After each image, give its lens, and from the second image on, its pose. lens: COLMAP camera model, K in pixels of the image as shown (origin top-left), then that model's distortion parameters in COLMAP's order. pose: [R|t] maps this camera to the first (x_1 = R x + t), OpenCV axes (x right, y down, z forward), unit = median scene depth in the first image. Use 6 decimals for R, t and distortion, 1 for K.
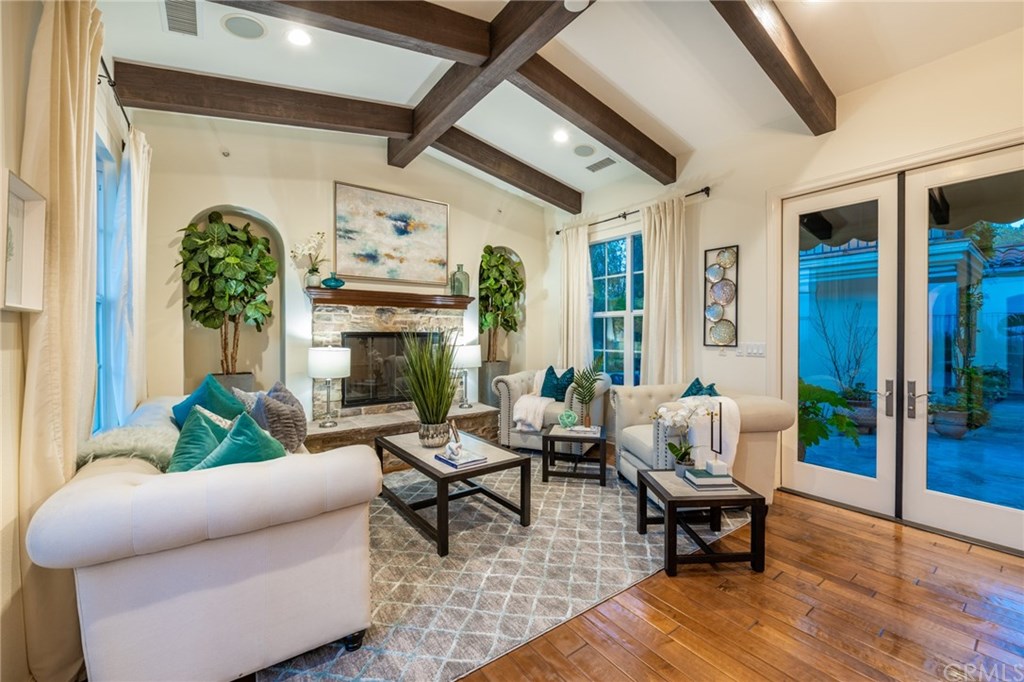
lens RADIAL K [[407.7, 0, 514.6], [0, 407.7, 334.8], [0, 0, 1]] dist [-0.004858, -0.001427]
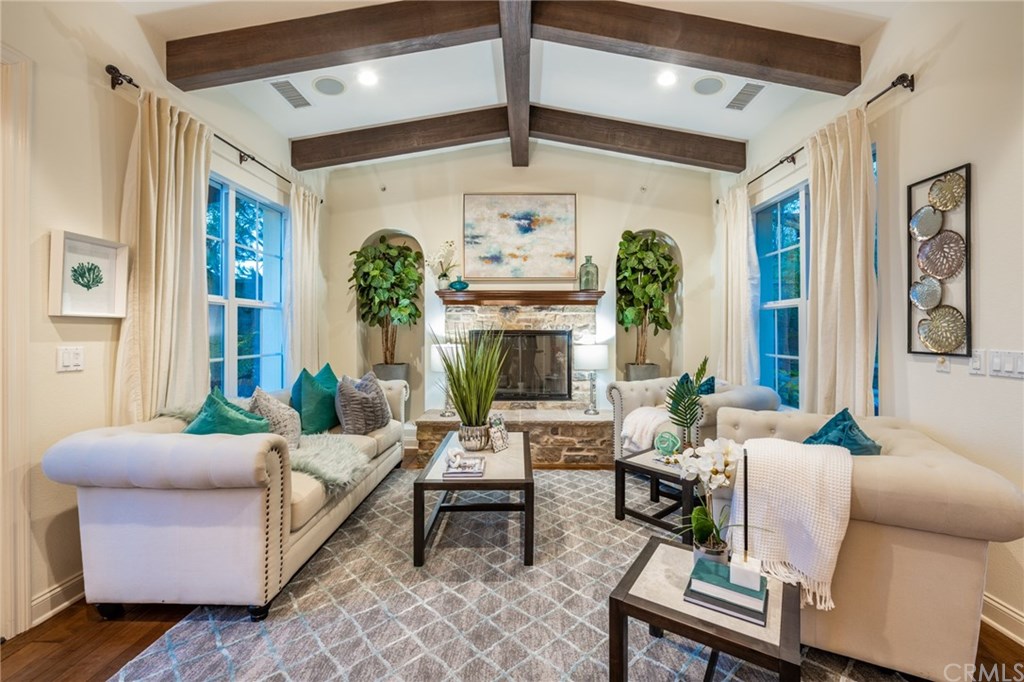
lens RADIAL K [[407.7, 0, 519.9], [0, 407.7, 325.4], [0, 0, 1]] dist [-0.004858, -0.001427]
pose [[0.810394, -0.009024, -0.585815, 0.316895], [-0.002009, 0.999833, -0.018181, -0.000320], [0.585881, 0.015911, 0.810241, 0.198987]]
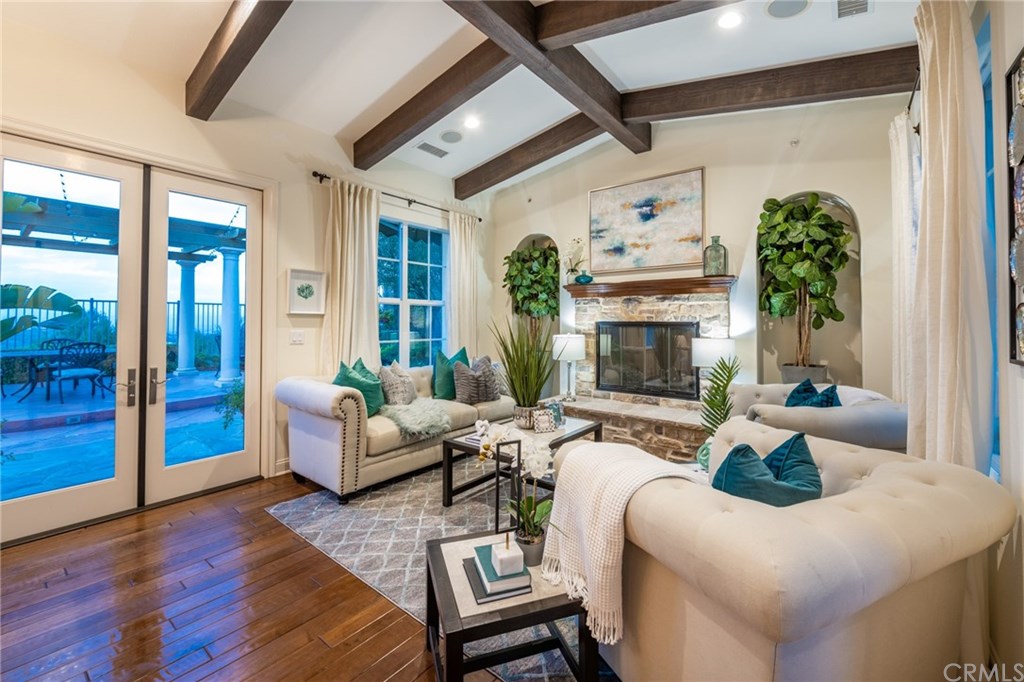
lens RADIAL K [[407.7, 0, 522.0], [0, 407.7, 311.4], [0, 0, 1]] dist [-0.004858, -0.001427]
pose [[0.294942, -0.024878, -0.955191, 0.586189], [-0.005912, 0.999594, -0.027860, -0.002353], [0.955497, 0.013865, 0.294676, 0.470295]]
